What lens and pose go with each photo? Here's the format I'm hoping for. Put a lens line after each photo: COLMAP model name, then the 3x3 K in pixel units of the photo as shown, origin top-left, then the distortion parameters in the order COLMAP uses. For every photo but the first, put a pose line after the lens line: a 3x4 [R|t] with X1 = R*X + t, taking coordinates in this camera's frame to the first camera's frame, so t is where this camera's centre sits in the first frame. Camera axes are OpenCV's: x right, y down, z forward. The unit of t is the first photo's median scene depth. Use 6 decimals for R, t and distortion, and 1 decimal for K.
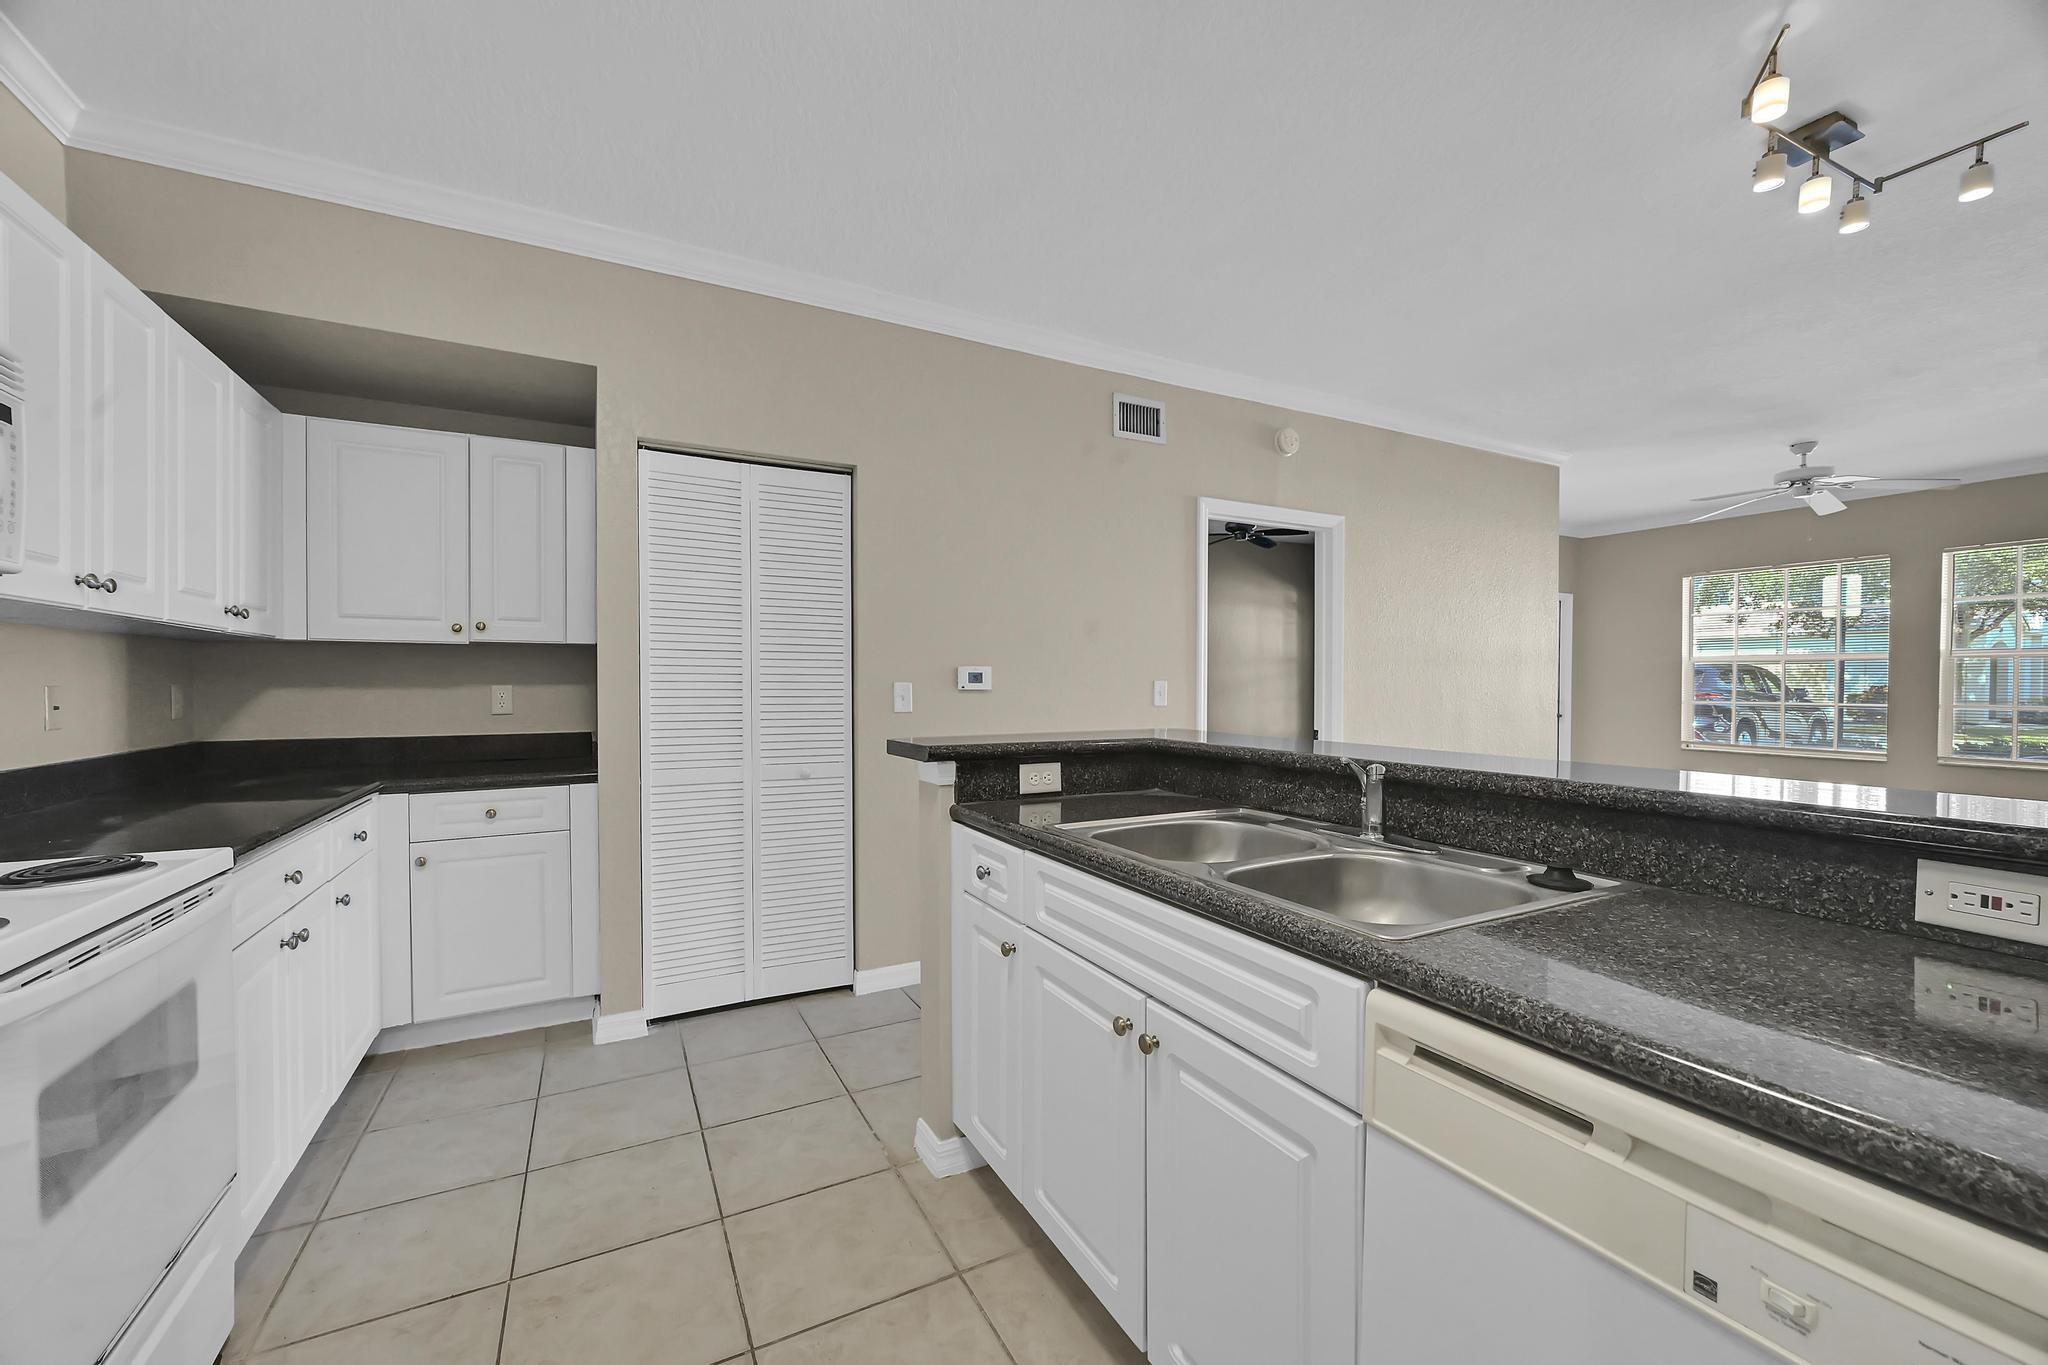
lens RADIAL K [[808.0, 0, 1020.0], [0, 808.0, 686.8], [0, 0, 1]] dist [0.003853, 0.000098]
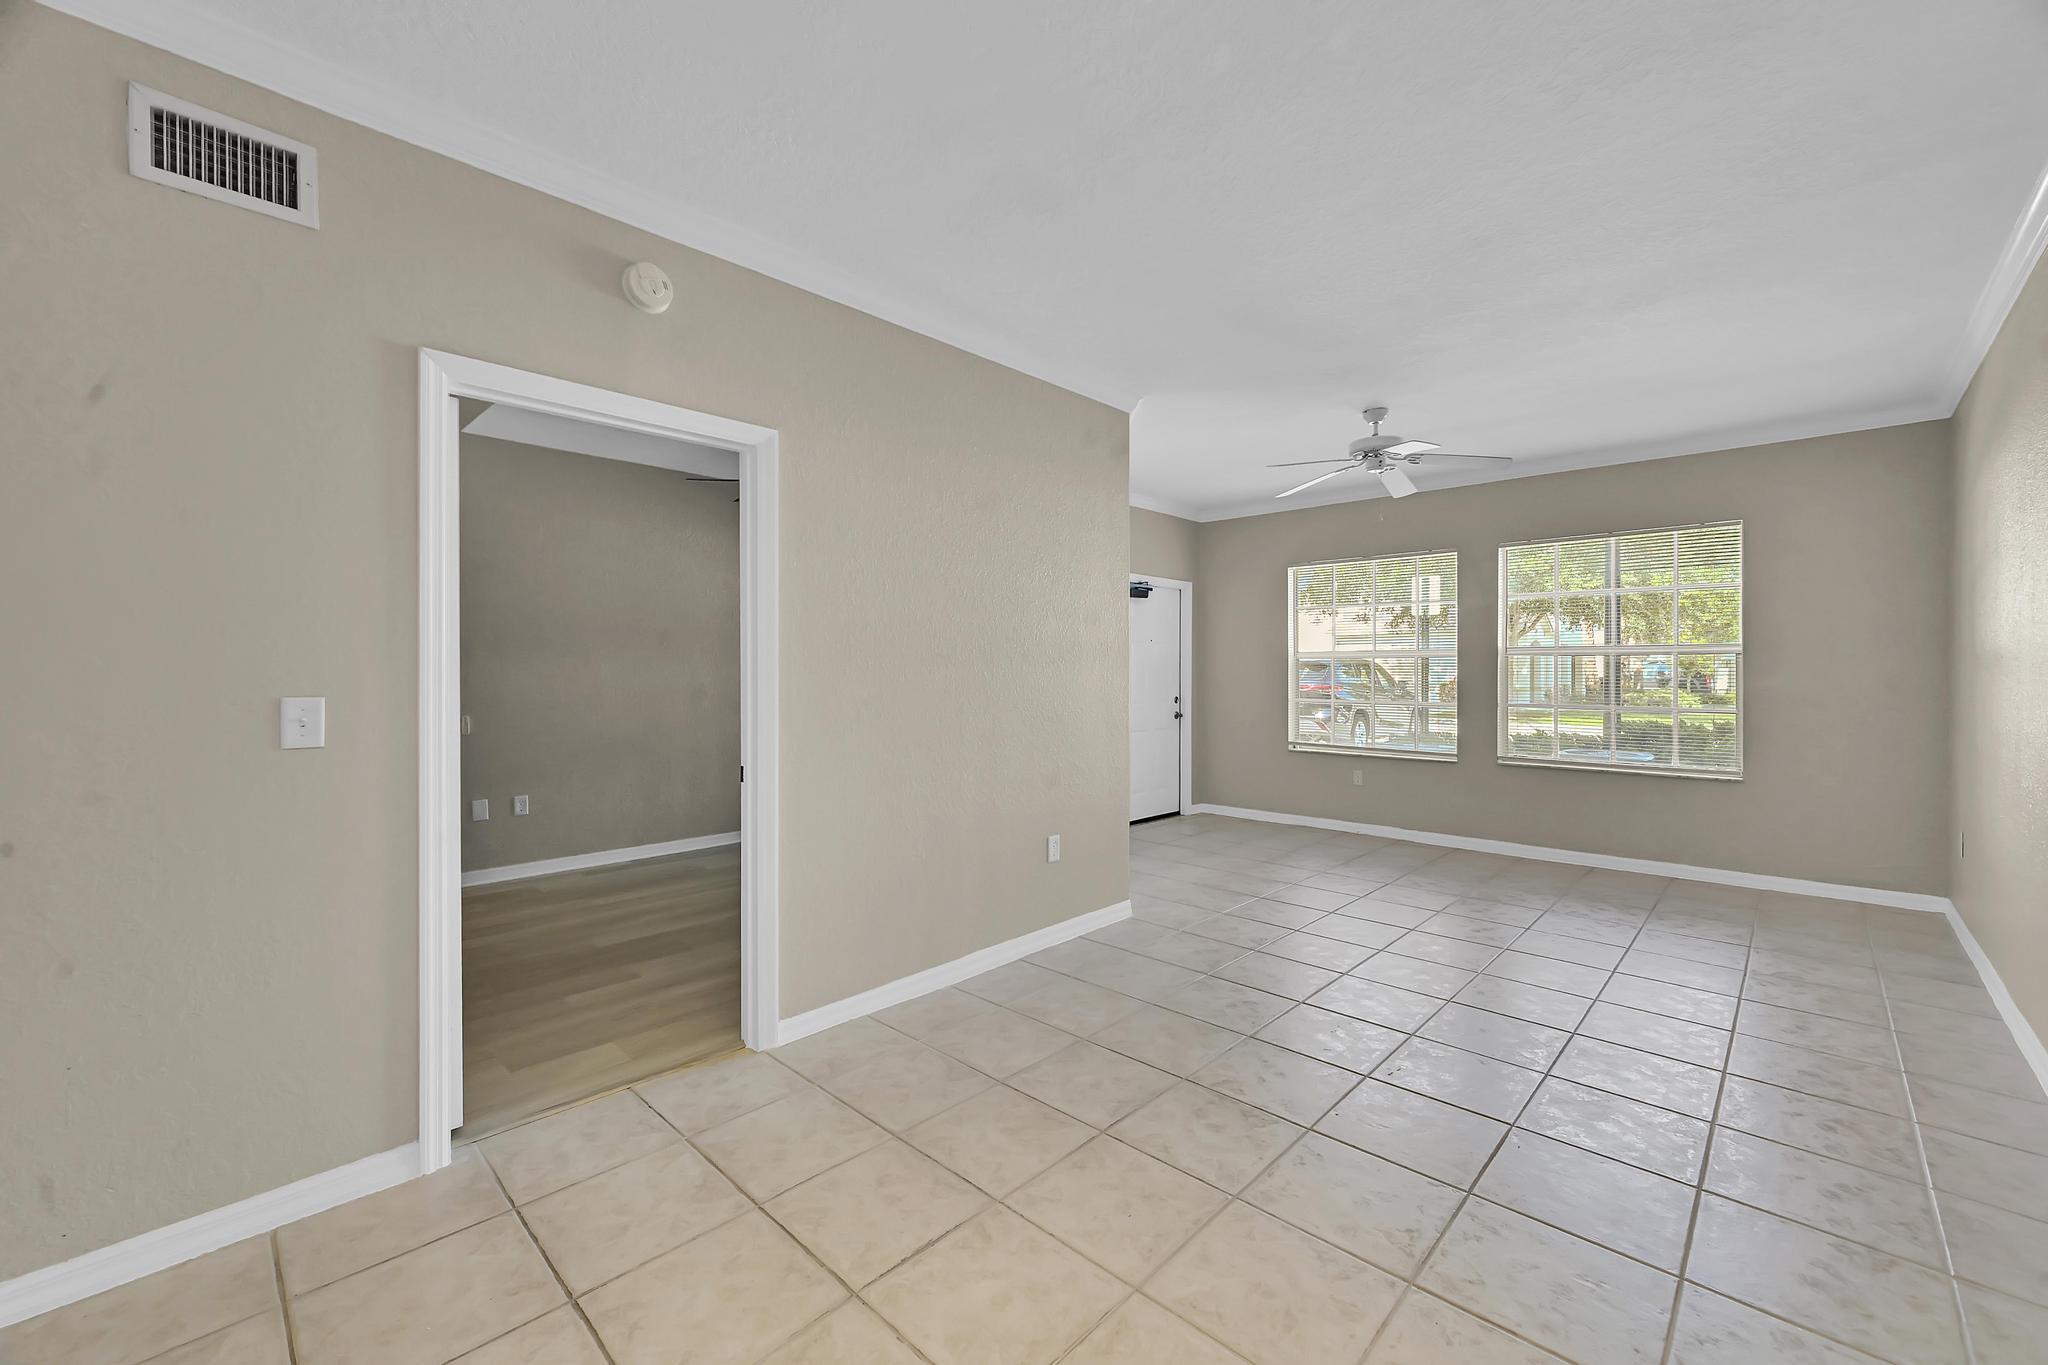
lens RADIAL K [[812.4, 0, 1023.3], [0, 812.4, 668.8], [0, 0, 1]] dist [0.000139, 0.000025]
pose [[0.950105, -0.000652, 0.311929, 0.727273], [0.003790, 0.999948, -0.009453, -0.031557], [-0.311907, 0.010164, 0.950058, 0.633605]]
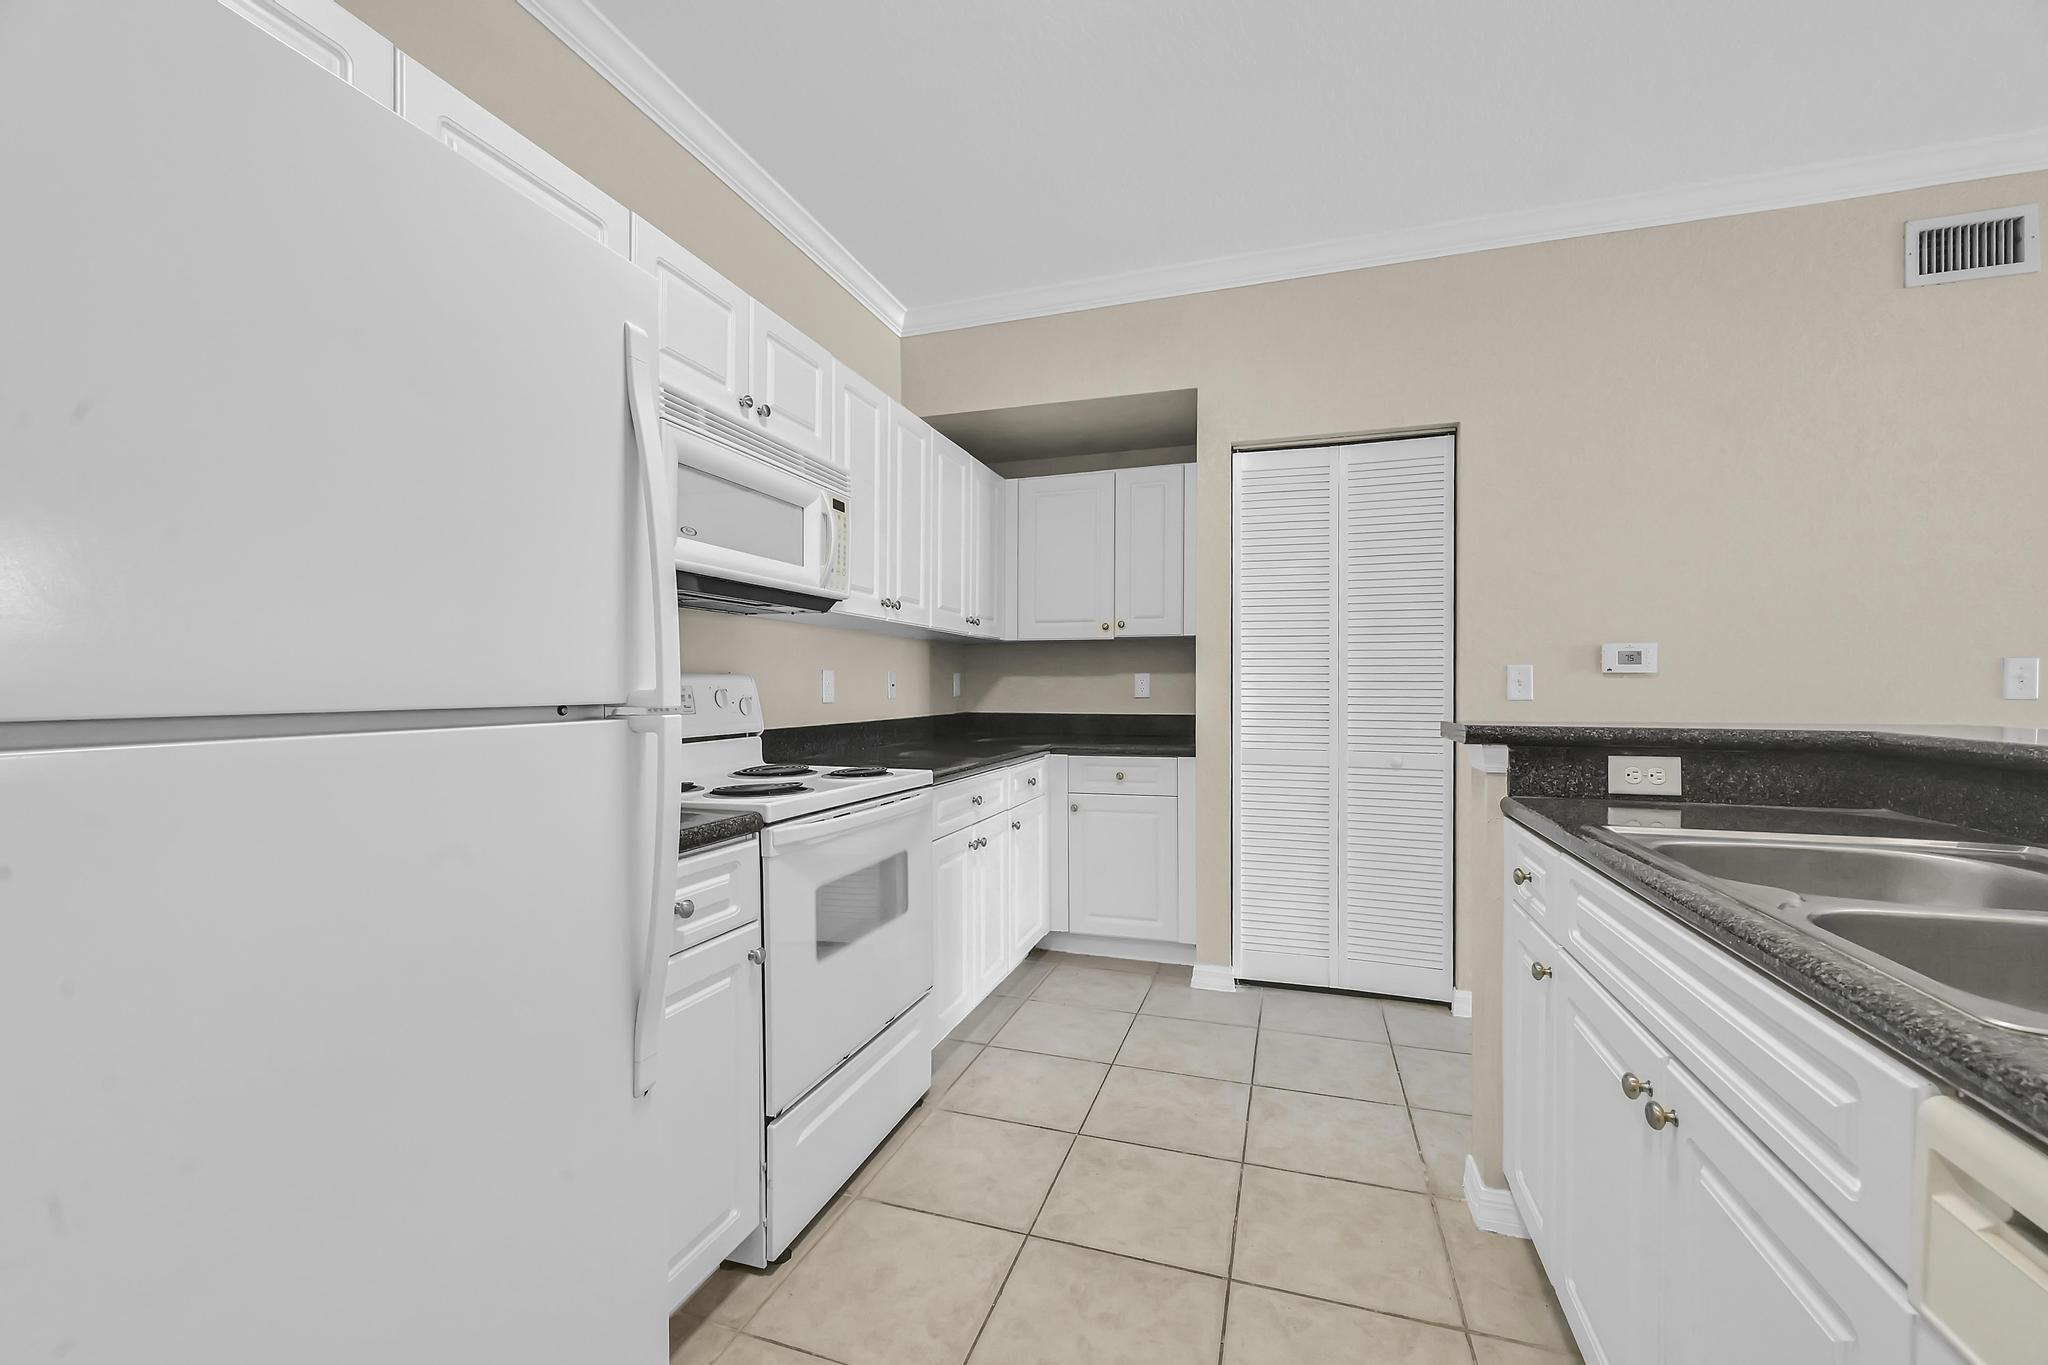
lens RADIAL K [[823.0, 0, 1024.0], [0, 823.0, 682.5], [0, 0, 1]] dist [-0.000488, 0.000133]
pose [[0.695675, -0.004751, -0.718341, 0.153032], [-0.000917, 0.999971, -0.007501, 0.027382], [0.718356, 0.005877, 0.695651, 0.032031]]
